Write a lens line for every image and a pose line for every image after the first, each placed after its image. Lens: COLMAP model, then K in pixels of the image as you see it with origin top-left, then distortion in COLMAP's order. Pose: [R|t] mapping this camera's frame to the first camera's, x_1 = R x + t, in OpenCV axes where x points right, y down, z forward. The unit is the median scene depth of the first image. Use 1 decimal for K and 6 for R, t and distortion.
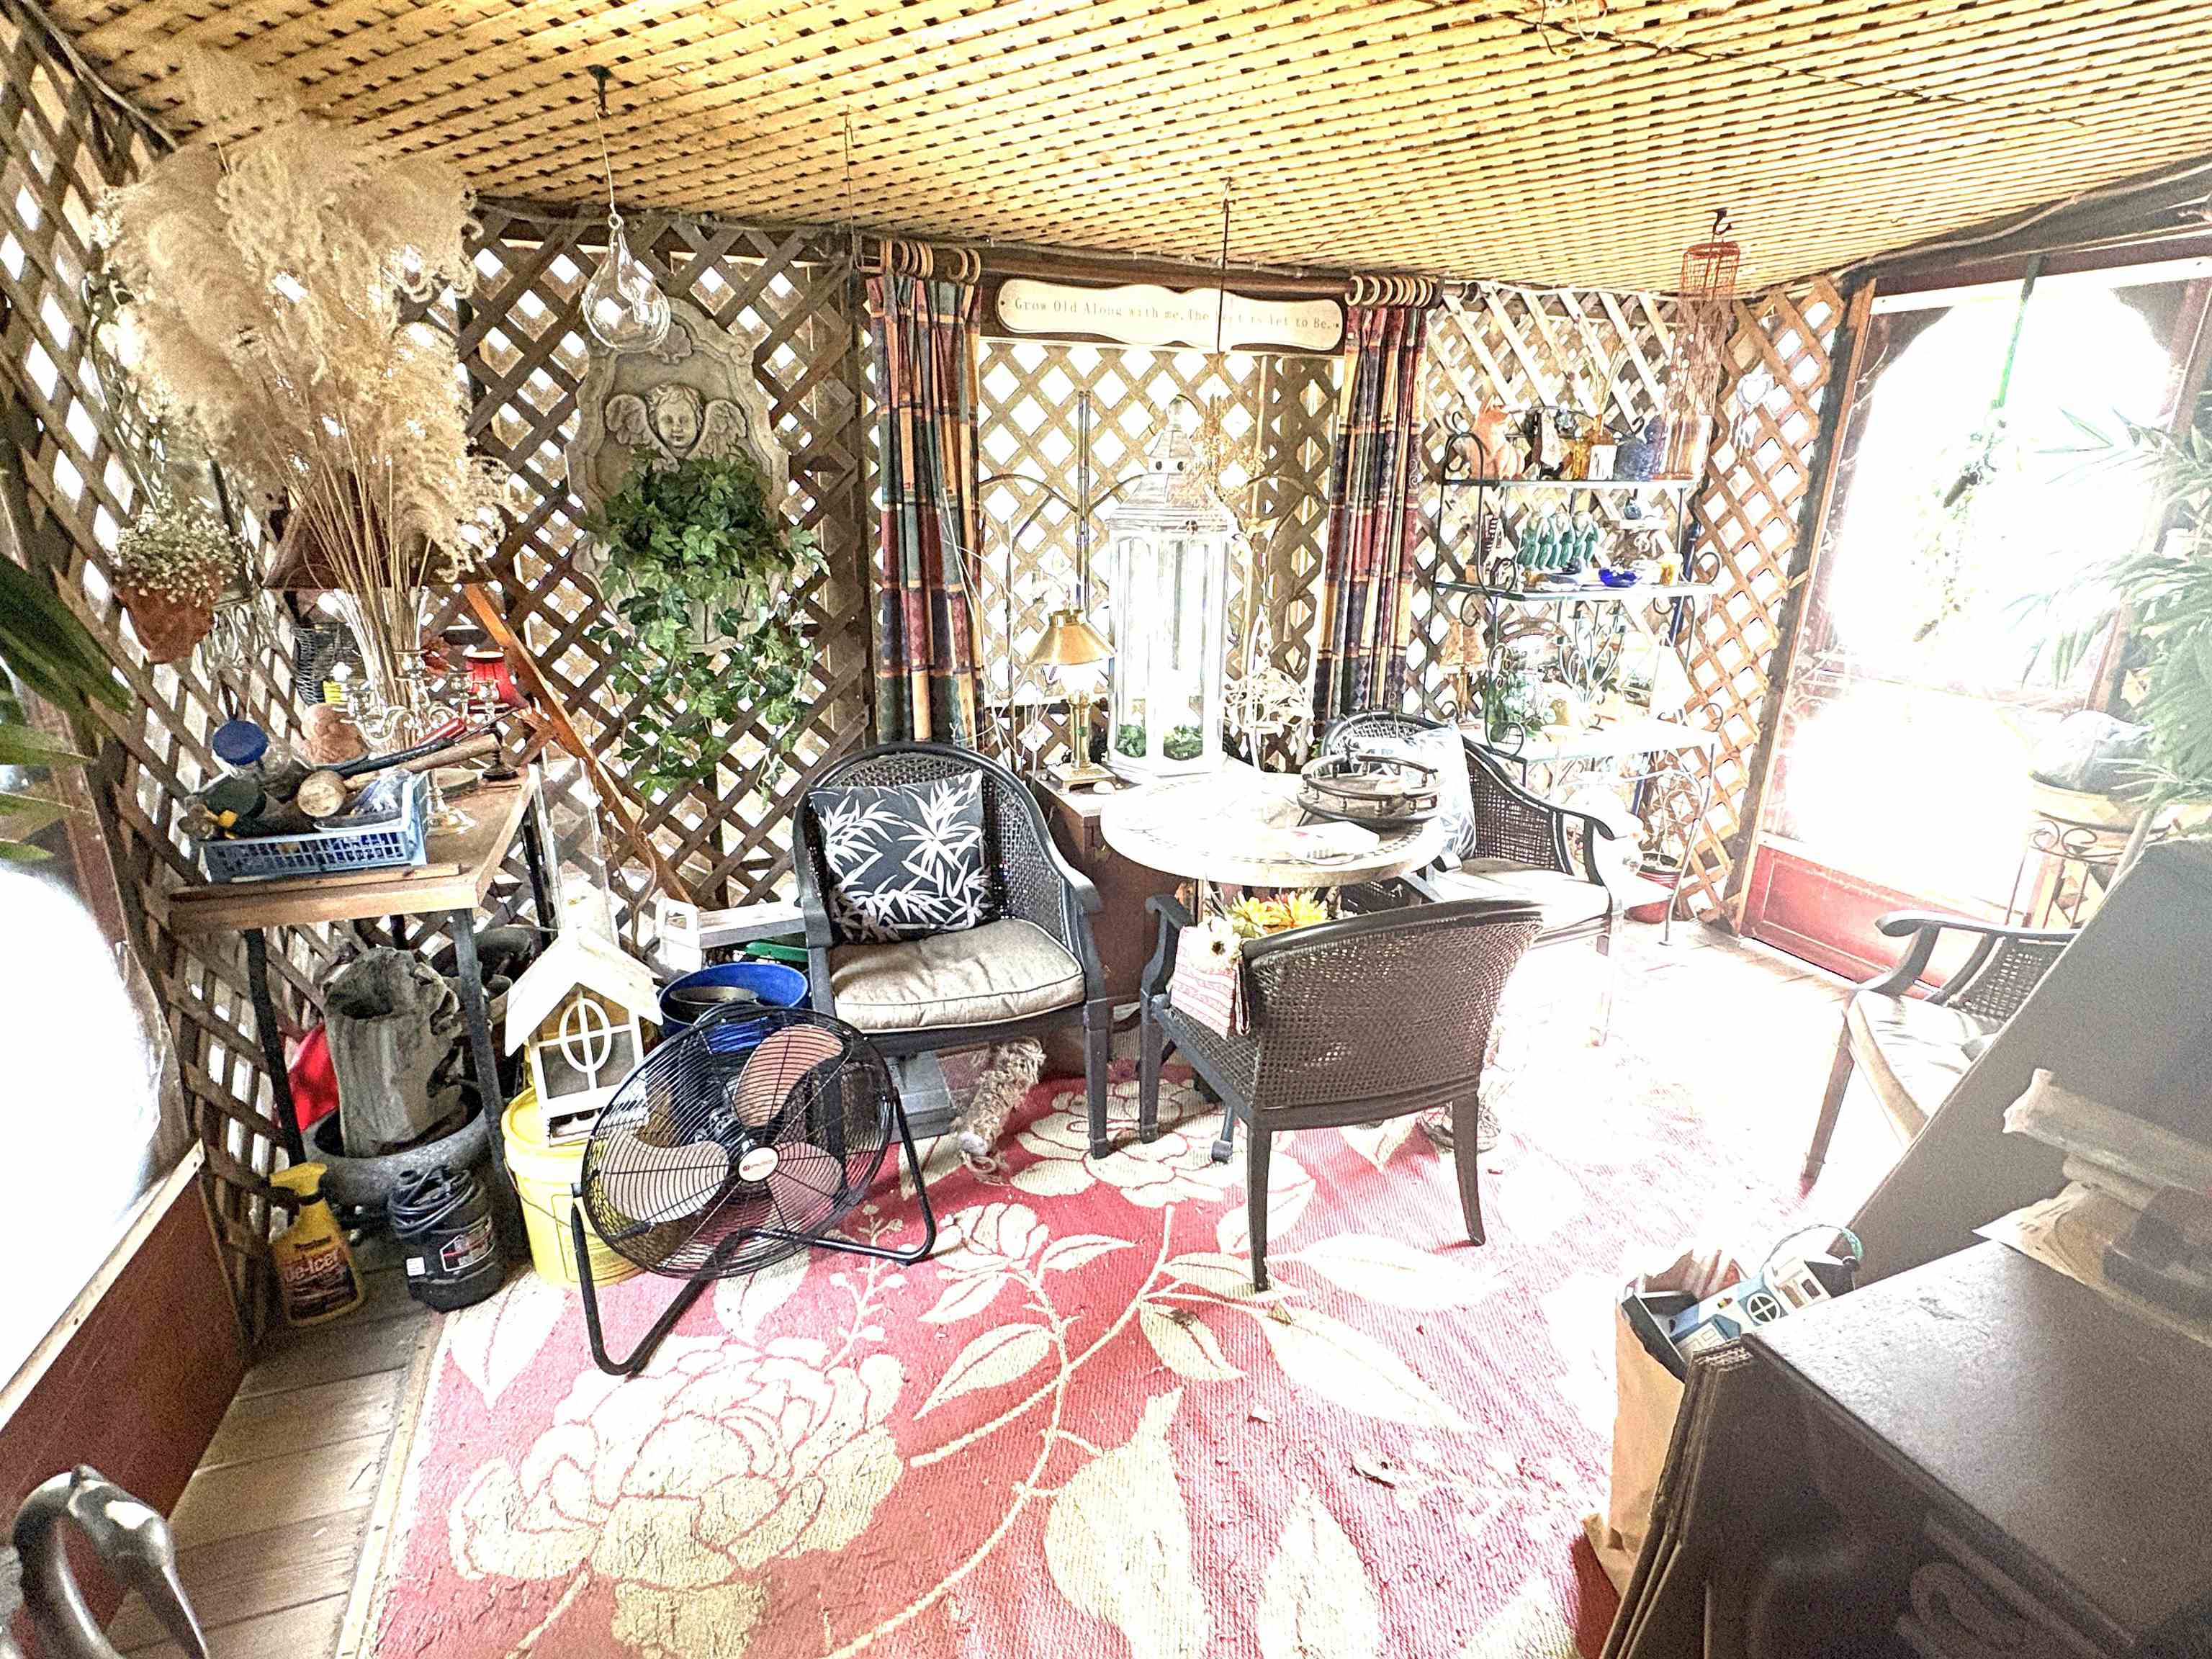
lens RADIAL K [[1088.4, 0, 1101.0], [0, 1088.4, 831.5], [0, 0, 1]] dist [-0.003592, 0.003188]
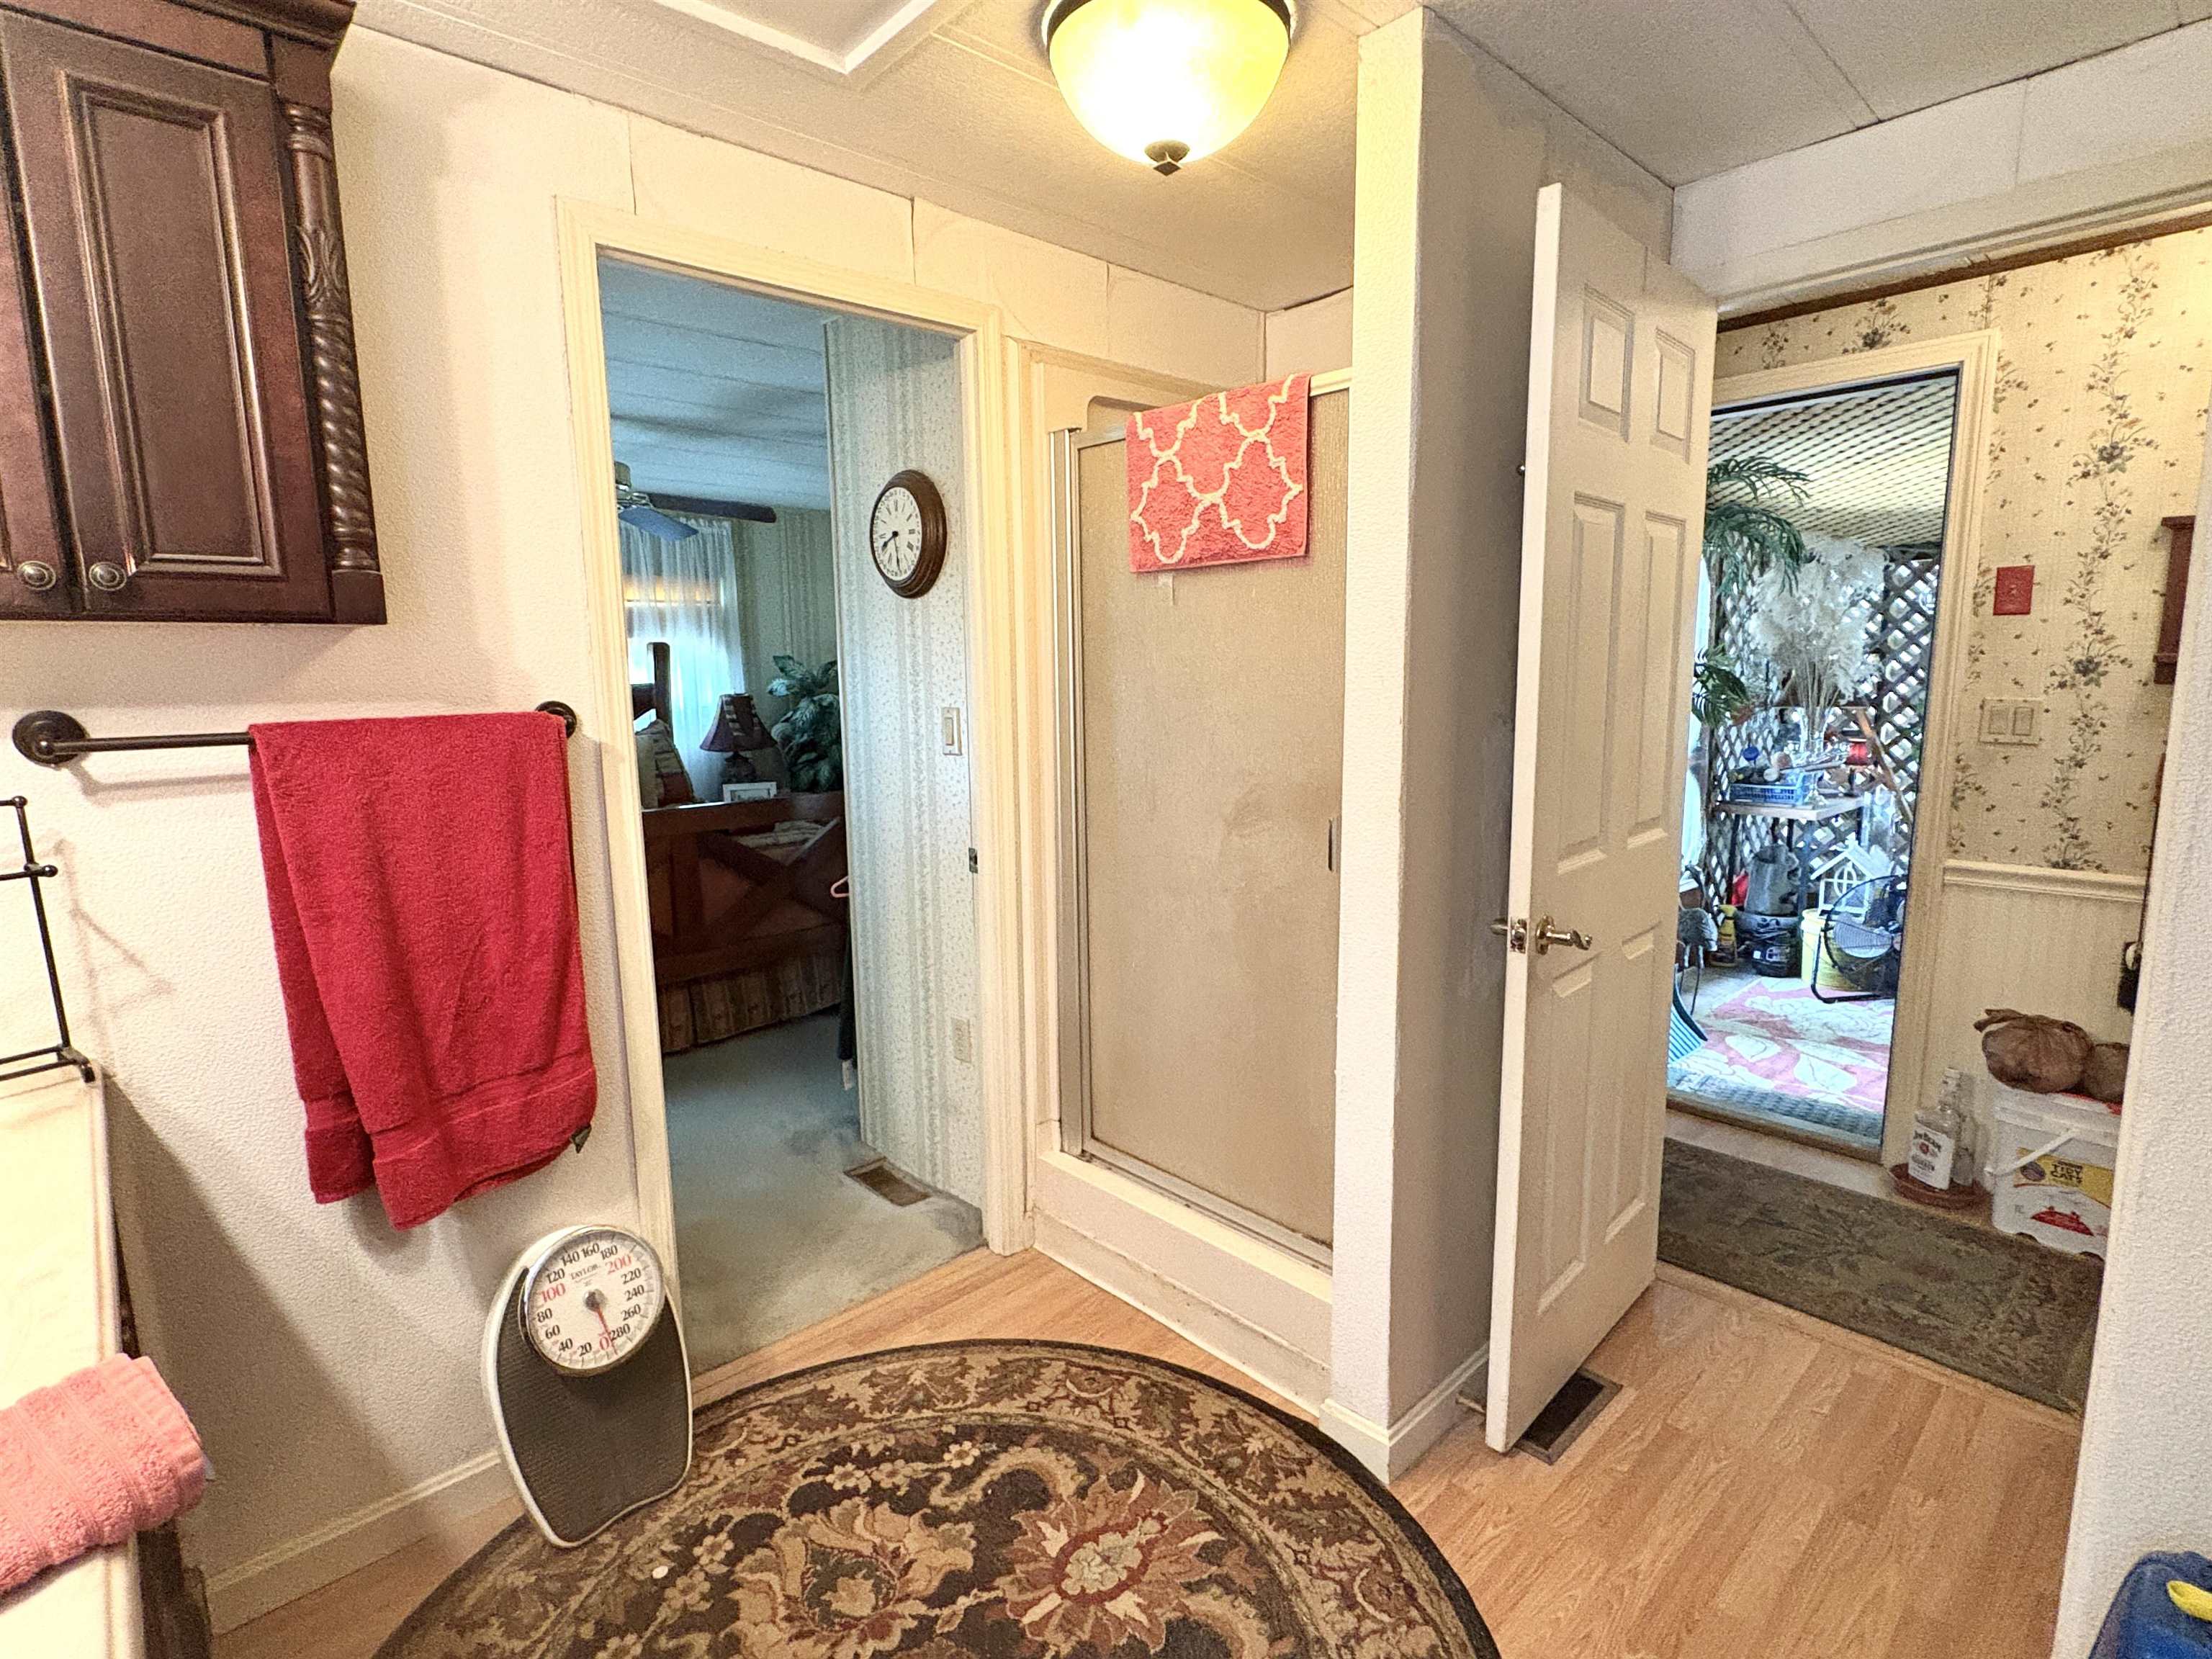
lens RADIAL K [[1088.4, 0, 1109.2], [0, 1088.4, 824.3], [0, 0, 1]] dist [-0.003592, 0.003188]
pose [[0.370792, 0.113459, -0.921759, 1.135171], [-0.258710, 0.965841, 0.014815, 0.444879], [0.891954, 0.232975, 0.387480, -1.437410]]
